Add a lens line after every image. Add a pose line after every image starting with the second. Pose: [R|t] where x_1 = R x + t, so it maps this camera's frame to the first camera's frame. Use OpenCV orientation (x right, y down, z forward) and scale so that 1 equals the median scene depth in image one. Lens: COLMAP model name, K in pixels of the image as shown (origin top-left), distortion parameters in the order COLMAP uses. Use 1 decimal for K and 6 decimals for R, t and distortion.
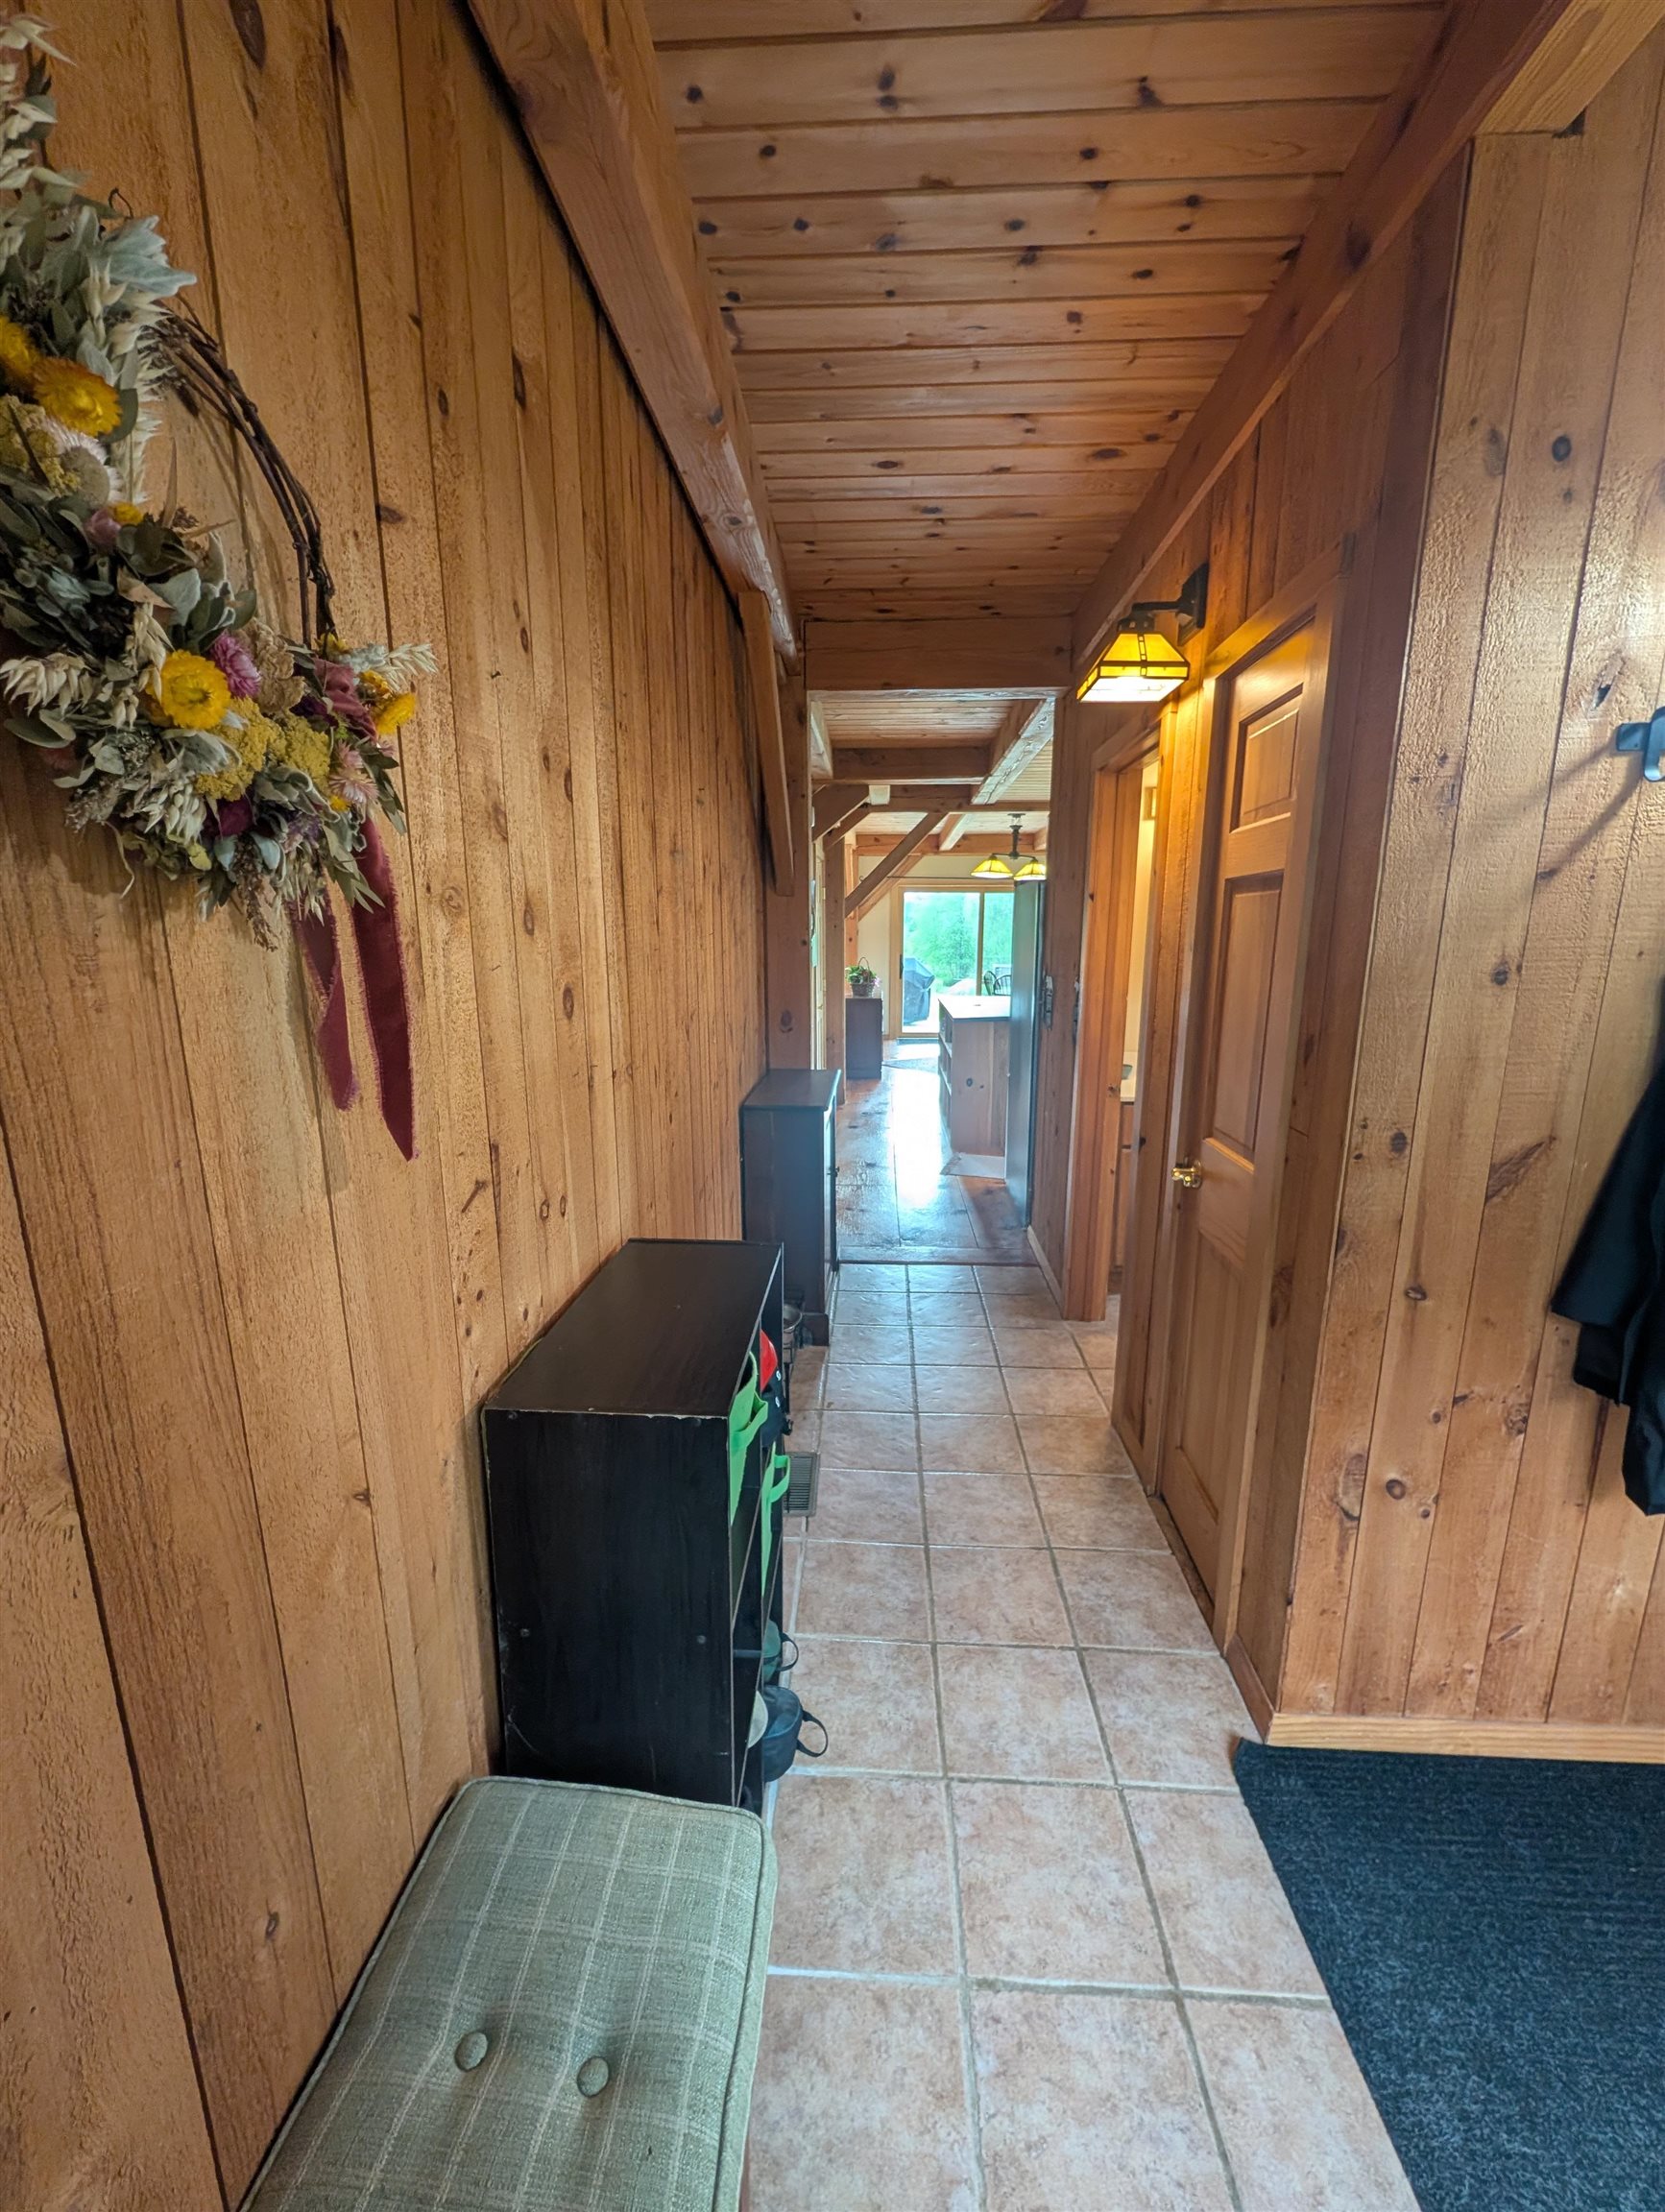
lens RADIAL K [[852.4, 0, 839.3], [0, 852.4, 1108.8], [0, 0, 1]] dist [0.000812, -0.000517]
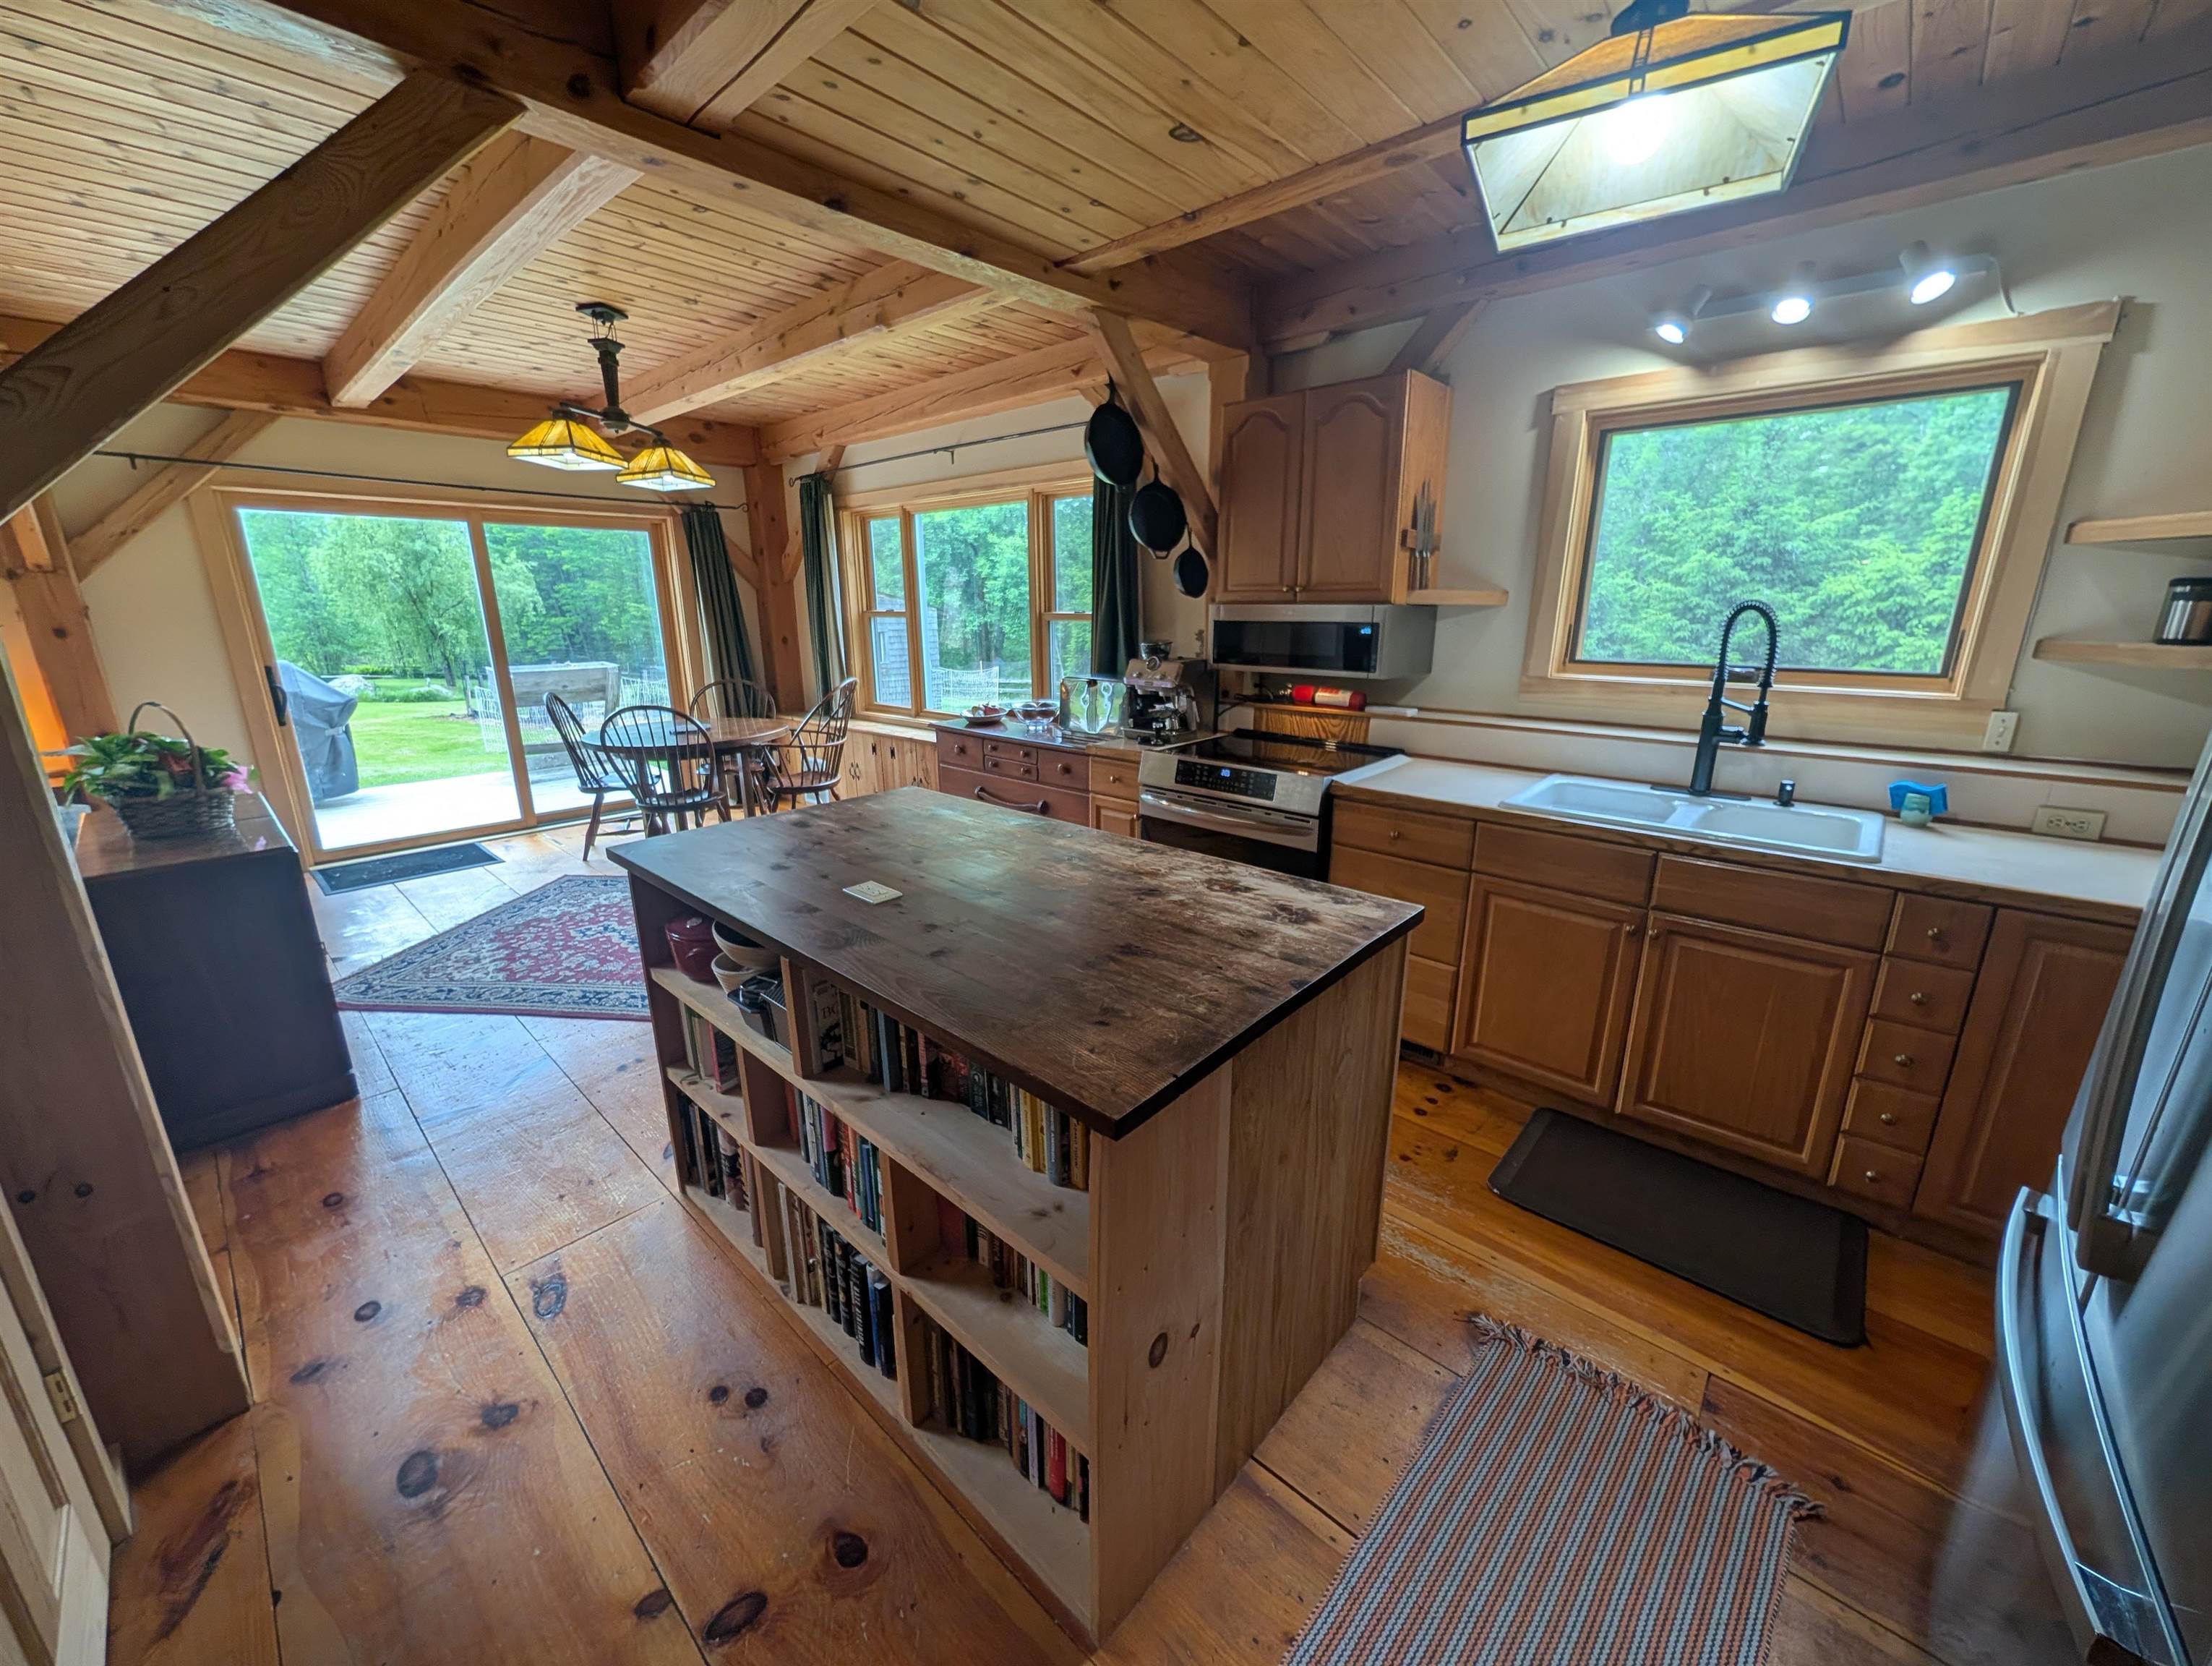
lens RADIAL K [[852.5, 0, 1106.2], [0, 852.5, 829.9], [0, 0, 1]] dist [0.000812, -0.000517]
pose [[0.637517, -0.203235, 0.743147, 0.012755], [0.156484, 0.978631, 0.133392, -0.108358], [-0.754377, 0.031251, 0.655697, 0.488072]]
